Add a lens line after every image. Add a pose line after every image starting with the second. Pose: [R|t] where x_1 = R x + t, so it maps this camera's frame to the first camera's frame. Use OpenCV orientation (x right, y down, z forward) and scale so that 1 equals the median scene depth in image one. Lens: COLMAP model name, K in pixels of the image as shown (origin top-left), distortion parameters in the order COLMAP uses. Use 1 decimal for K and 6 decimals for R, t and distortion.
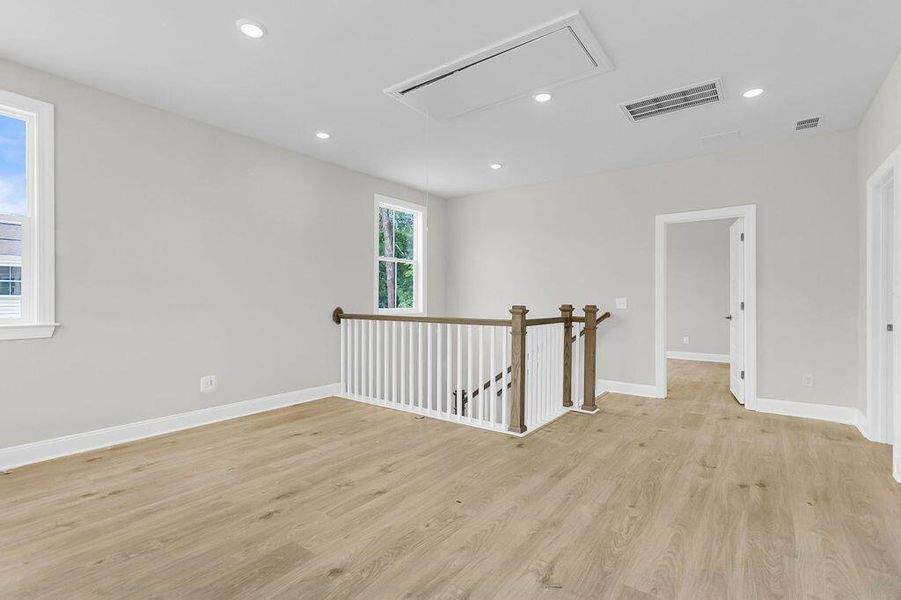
lens RADIAL K [[427.4, 0, 445.5], [0, 427.4, 302.2], [0, 0, 1]] dist [-0.000073, -0.000091]
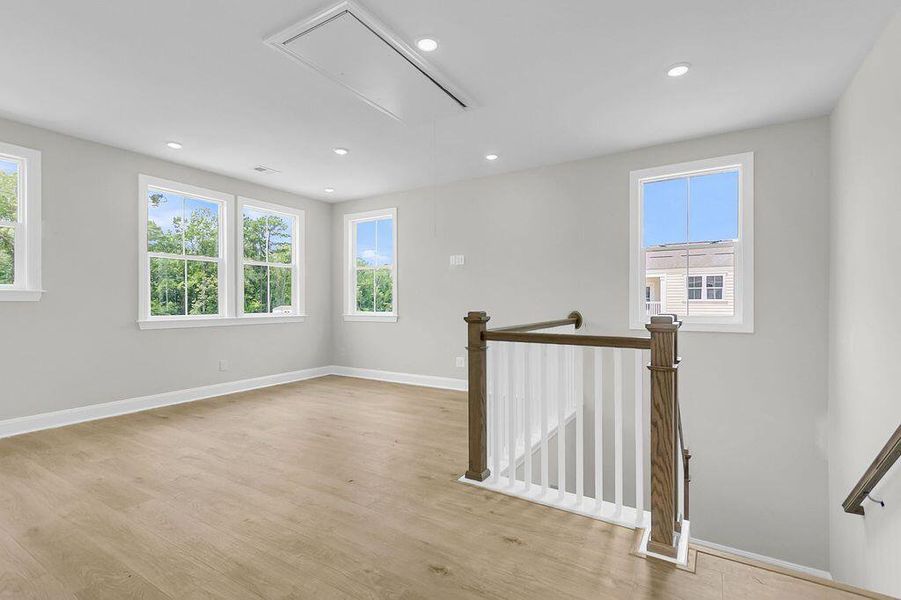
lens RADIAL K [[427.4, 0, 445.5], [0, 427.4, 302.2], [0, 0, 1]] dist [-0.000073, -0.000091]
pose [[0.071195, -0.004054, -0.997454, 0.914867], [-0.004171, 0.999982, -0.004362, -0.005281], [0.997454, 0.004471, 0.071177, 0.881717]]
